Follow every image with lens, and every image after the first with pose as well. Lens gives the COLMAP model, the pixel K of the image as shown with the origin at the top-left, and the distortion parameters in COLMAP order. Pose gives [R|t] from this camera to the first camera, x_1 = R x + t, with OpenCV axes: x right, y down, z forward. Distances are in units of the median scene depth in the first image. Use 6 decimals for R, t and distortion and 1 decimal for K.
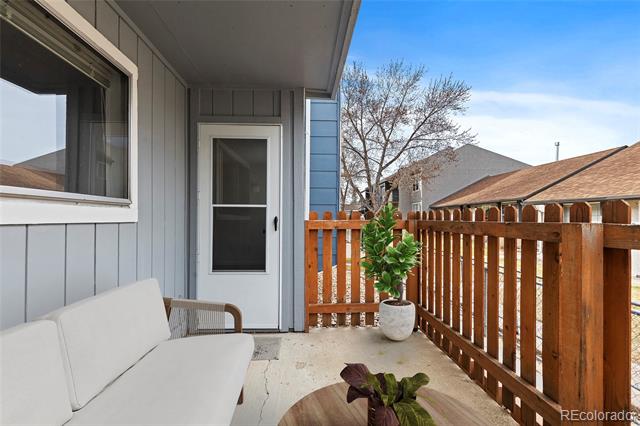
lens RADIAL K [[290.8, 0, 320.0], [0, 290.8, 217.9], [0, 0, 1]] dist [0.009010, -0.002454]
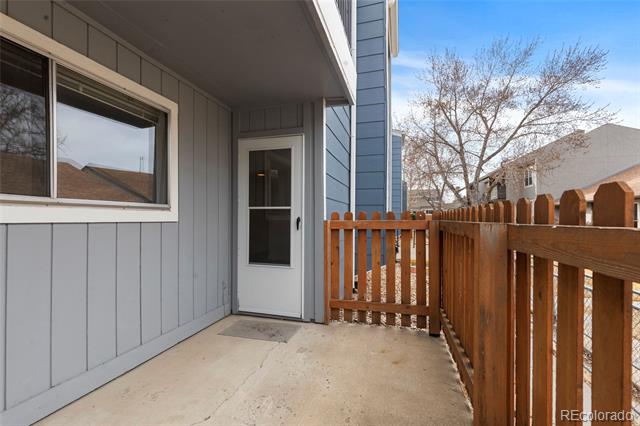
lens RADIAL K [[290.8, 0, 317.3], [0, 290.8, 218.7], [0, 0, 1]] dist [0.009010, -0.002454]
pose [[0.945430, -0.001688, -0.325822, 0.275060], [0.002218, 0.999997, 0.001253, 0.000614], [0.325819, -0.001907, 0.945430, -0.028637]]
